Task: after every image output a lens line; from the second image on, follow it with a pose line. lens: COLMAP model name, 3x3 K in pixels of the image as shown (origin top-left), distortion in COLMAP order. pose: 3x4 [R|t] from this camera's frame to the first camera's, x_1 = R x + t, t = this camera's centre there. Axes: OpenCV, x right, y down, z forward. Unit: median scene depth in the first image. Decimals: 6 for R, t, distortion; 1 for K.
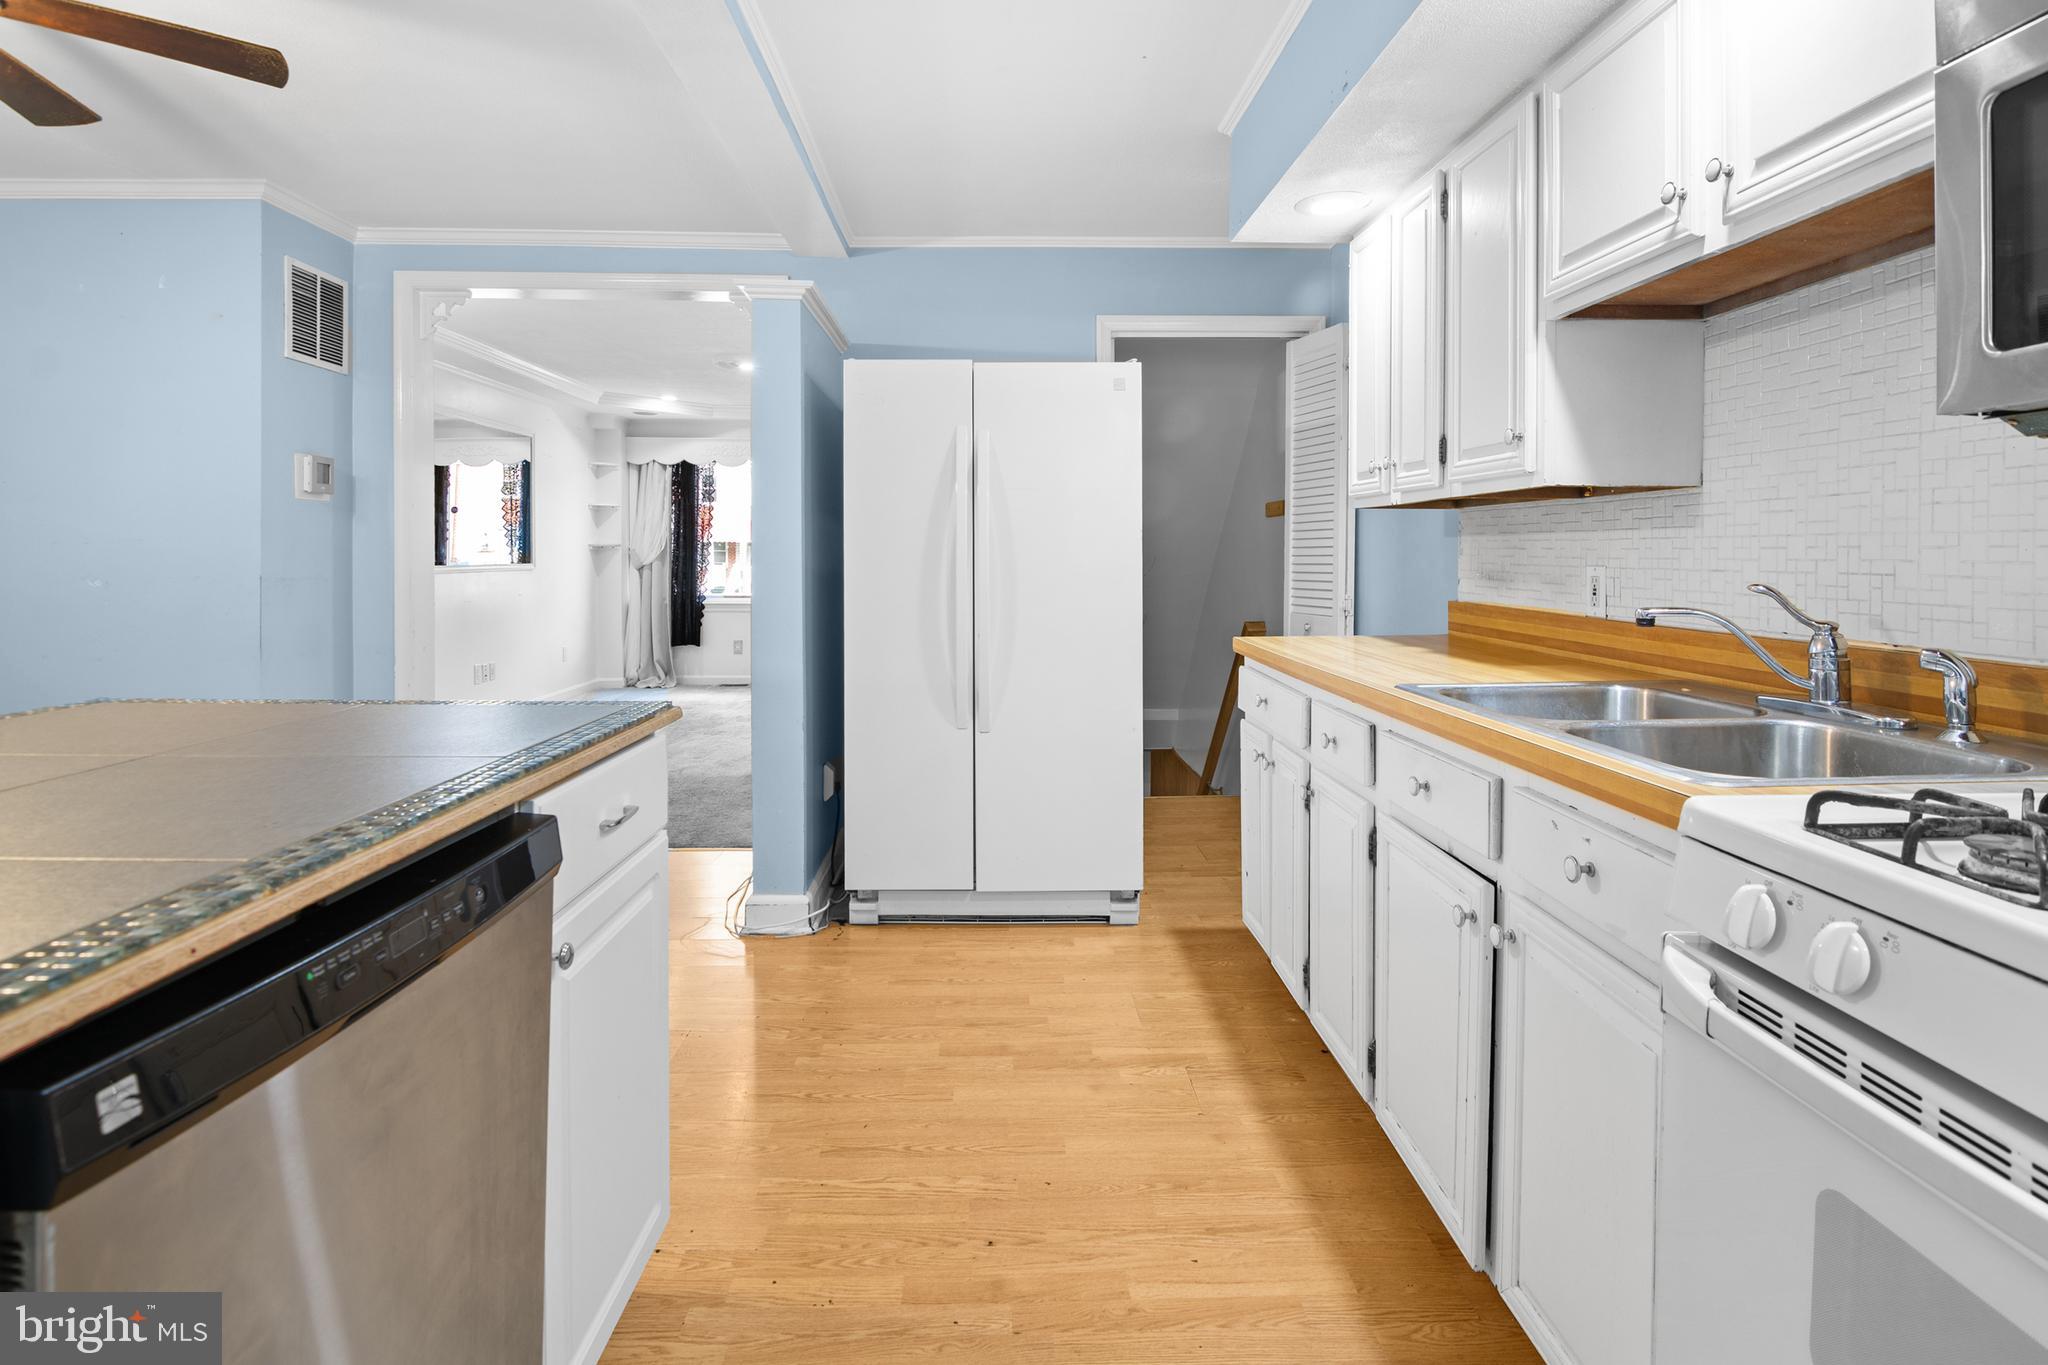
lens RADIAL K [[1020.1, 0, 1020.6], [0, 1020.1, 558.3], [0, 0, 1]] dist [-0.011380, -0.000797]
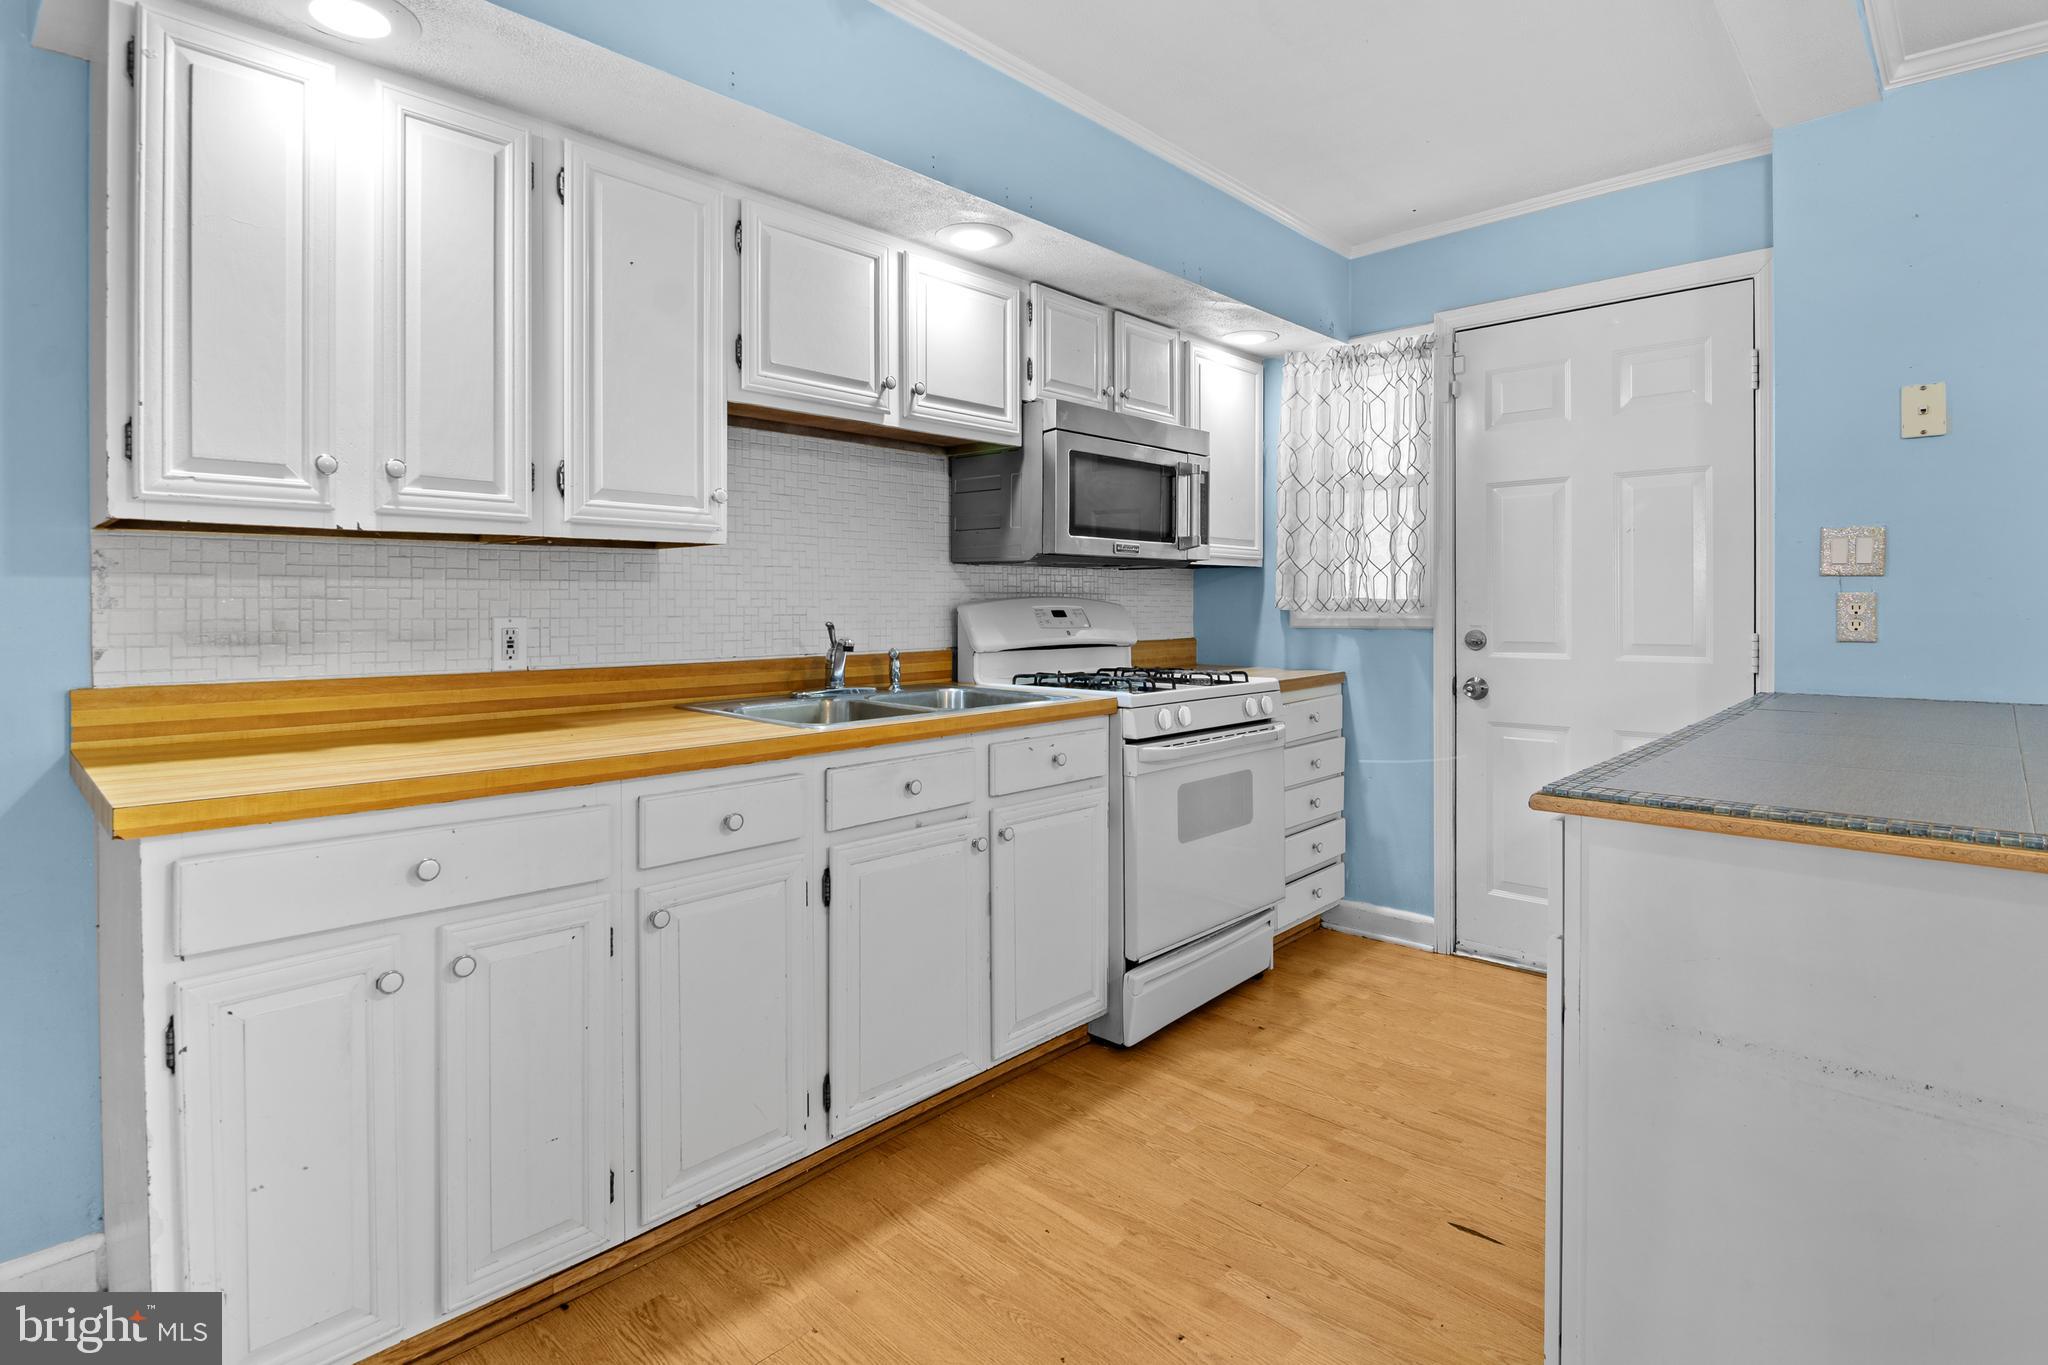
lens RADIAL K [[1016.6, 0, 1018.4], [0, 1016.6, 610.0], [0, 0, 1]] dist [-0.001354, -0.007317]
pose [[-0.703533, -0.004616, 0.710647, -0.538205], [0.005808, 0.999908, 0.012245, -0.009489], [-0.710639, 0.012743, -0.703442, 1.611765]]
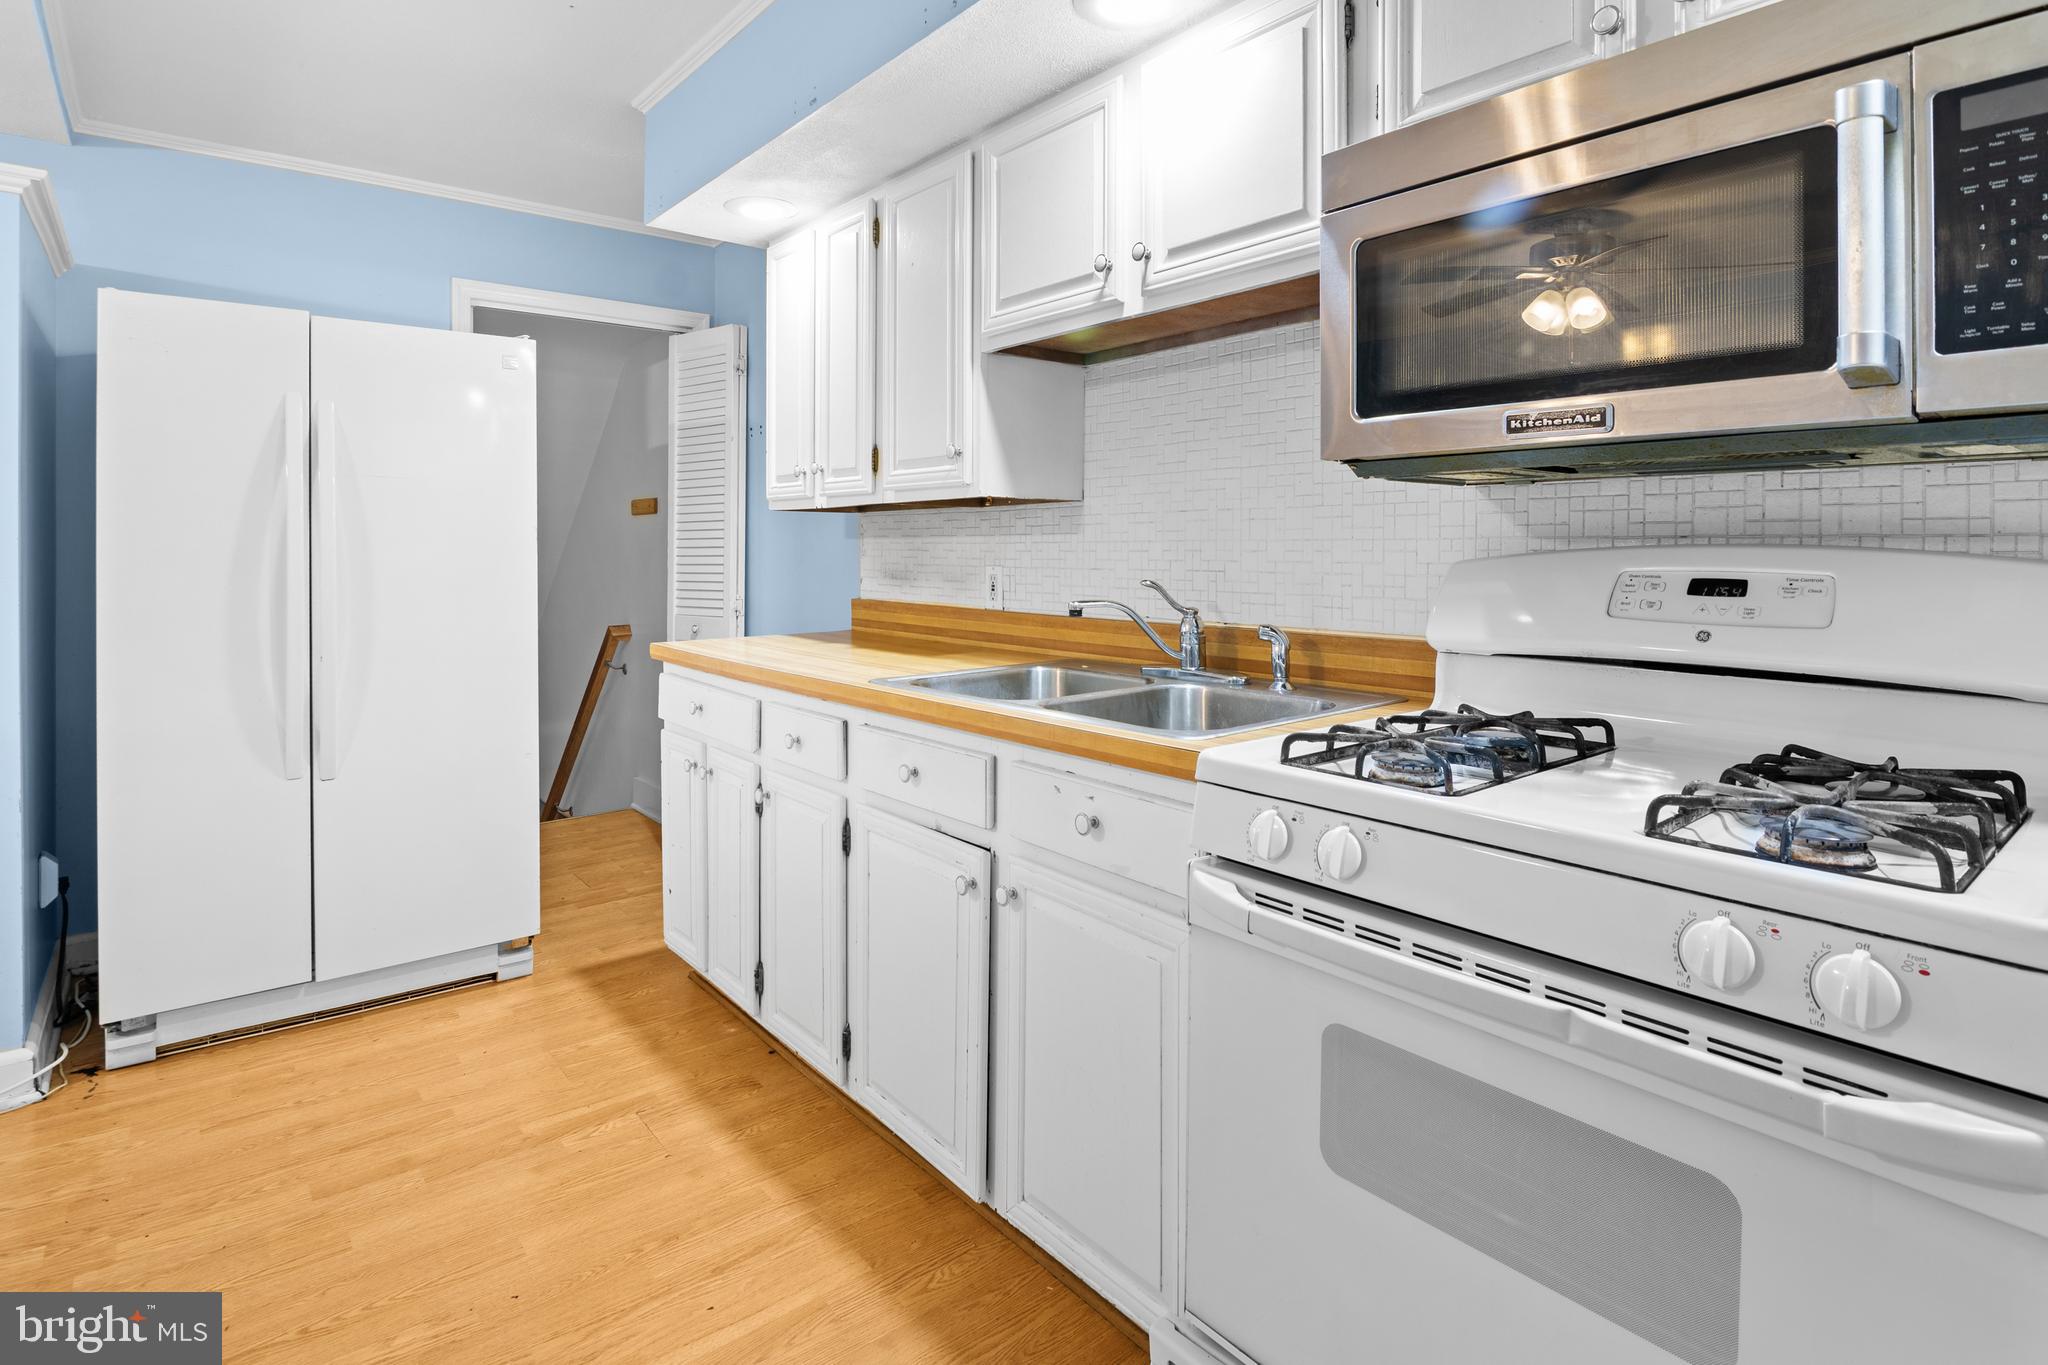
lens RADIAL K [[1030.4, 0, 1005.0], [0, 1030.4, 549.7], [0, 0, 1]] dist [-0.001794, -0.004971]
pose [[0.796930, -0.000206, 0.604071, -0.166624], [0.004146, 0.999978, -0.005128, -0.005582], [-0.604057, 0.006591, 0.796914, 0.061576]]
